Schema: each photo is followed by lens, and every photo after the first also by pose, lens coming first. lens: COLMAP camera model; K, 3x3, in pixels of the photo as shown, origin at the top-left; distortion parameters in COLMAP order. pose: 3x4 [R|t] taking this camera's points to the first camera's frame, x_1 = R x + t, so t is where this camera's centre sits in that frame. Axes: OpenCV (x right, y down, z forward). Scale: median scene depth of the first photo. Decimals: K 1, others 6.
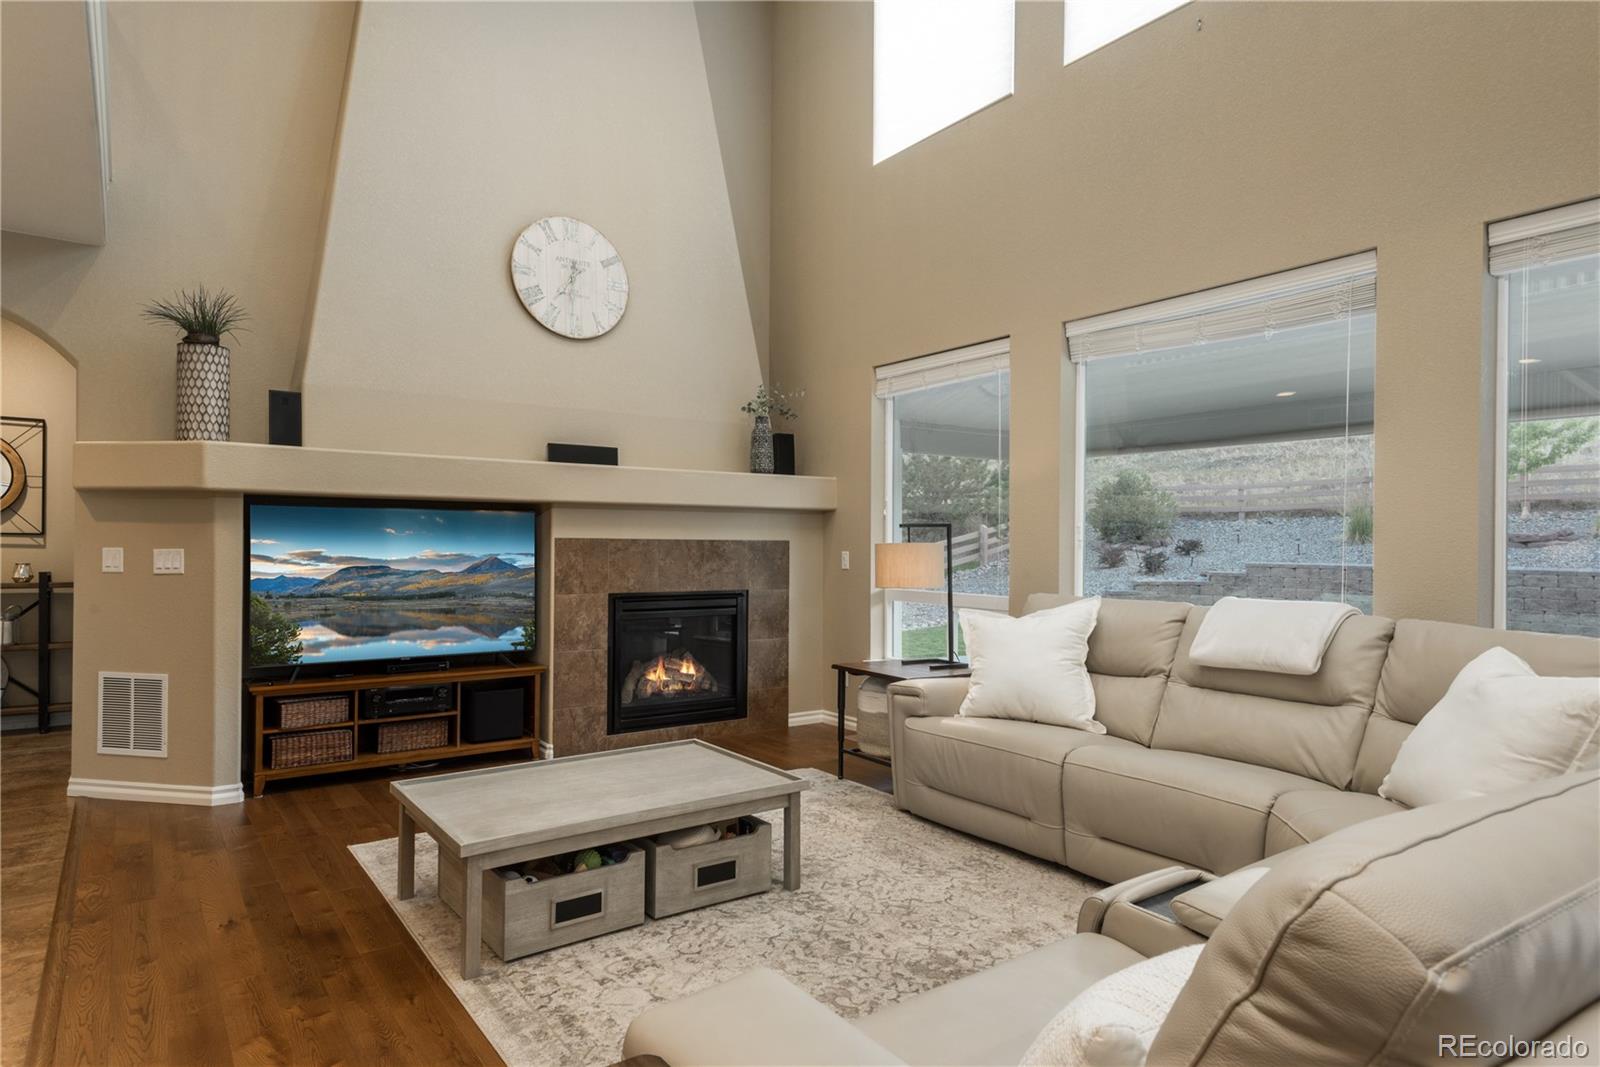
lens RADIAL K [[927.2, 0, 799.7], [0, 927.2, 549.7], [0, 0, 1]] dist [0.026807, -0.004437]
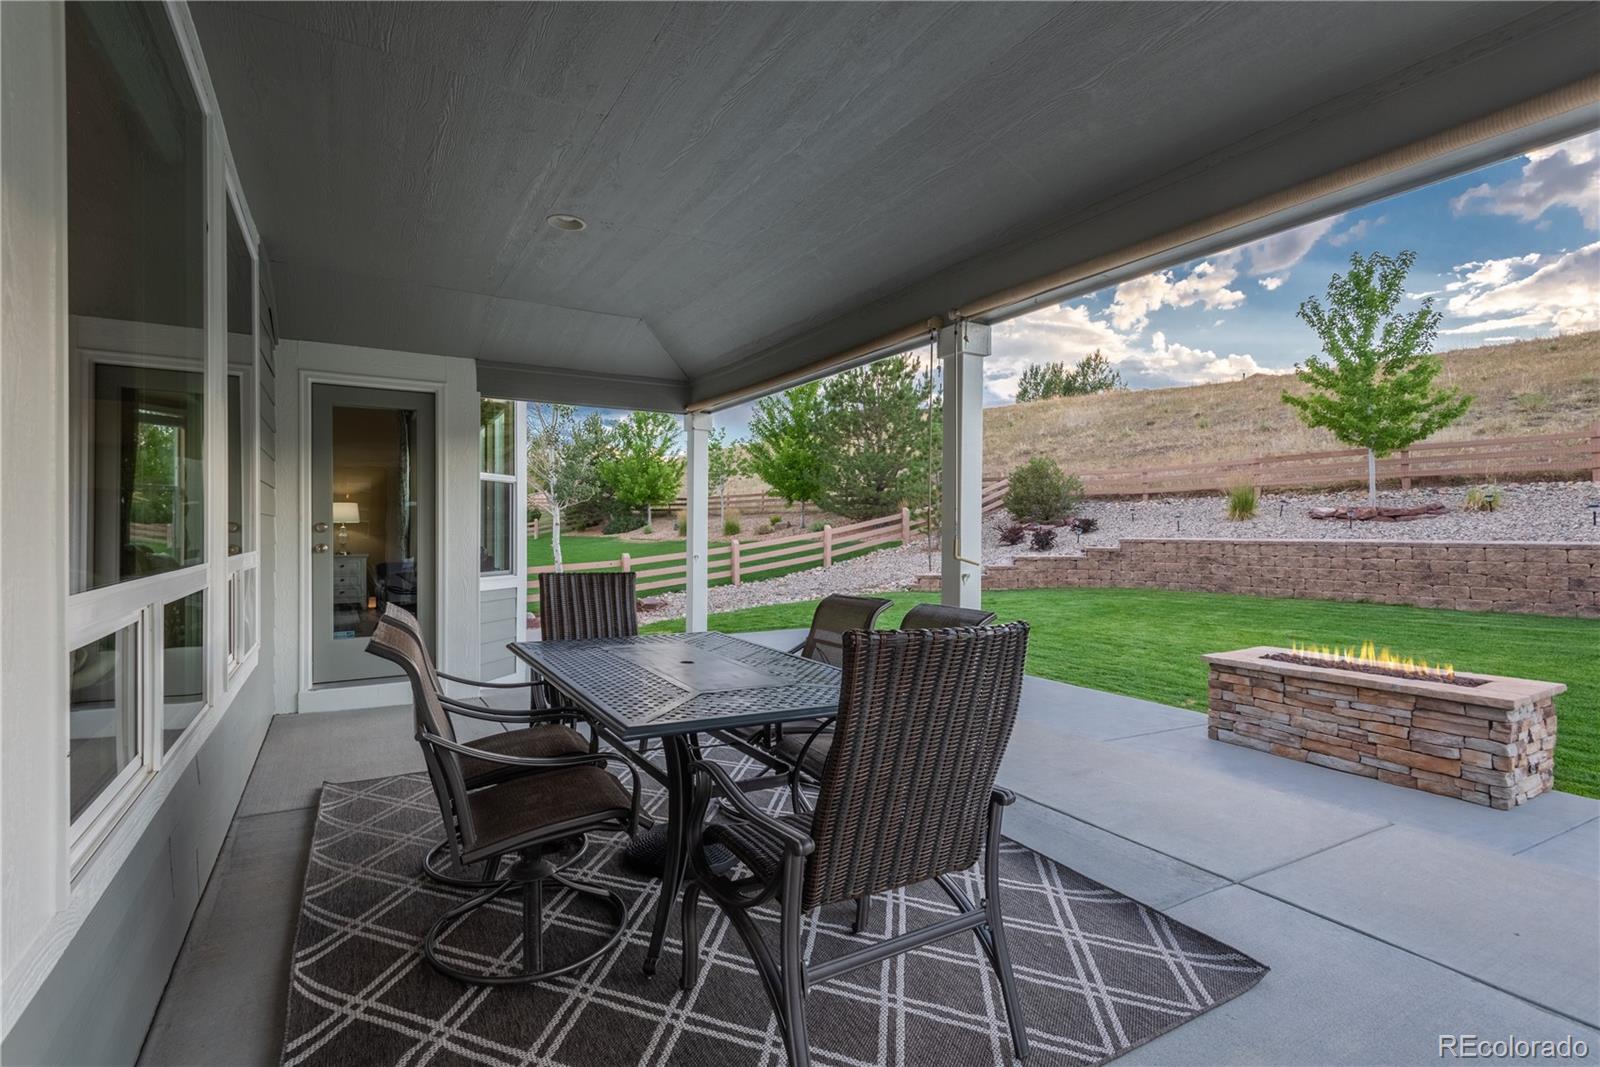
lens RADIAL K [[751.8, 0, 800.1], [0, 751.8, 541.1], [0, 0, 1]] dist [0.024091, -0.005856]
pose [[0.997264, -0.007327, -0.073556, 0.181592], [0.007743, 0.999956, 0.005375, 0.009520], [0.073513, -0.005930, 0.997277, 0.123475]]
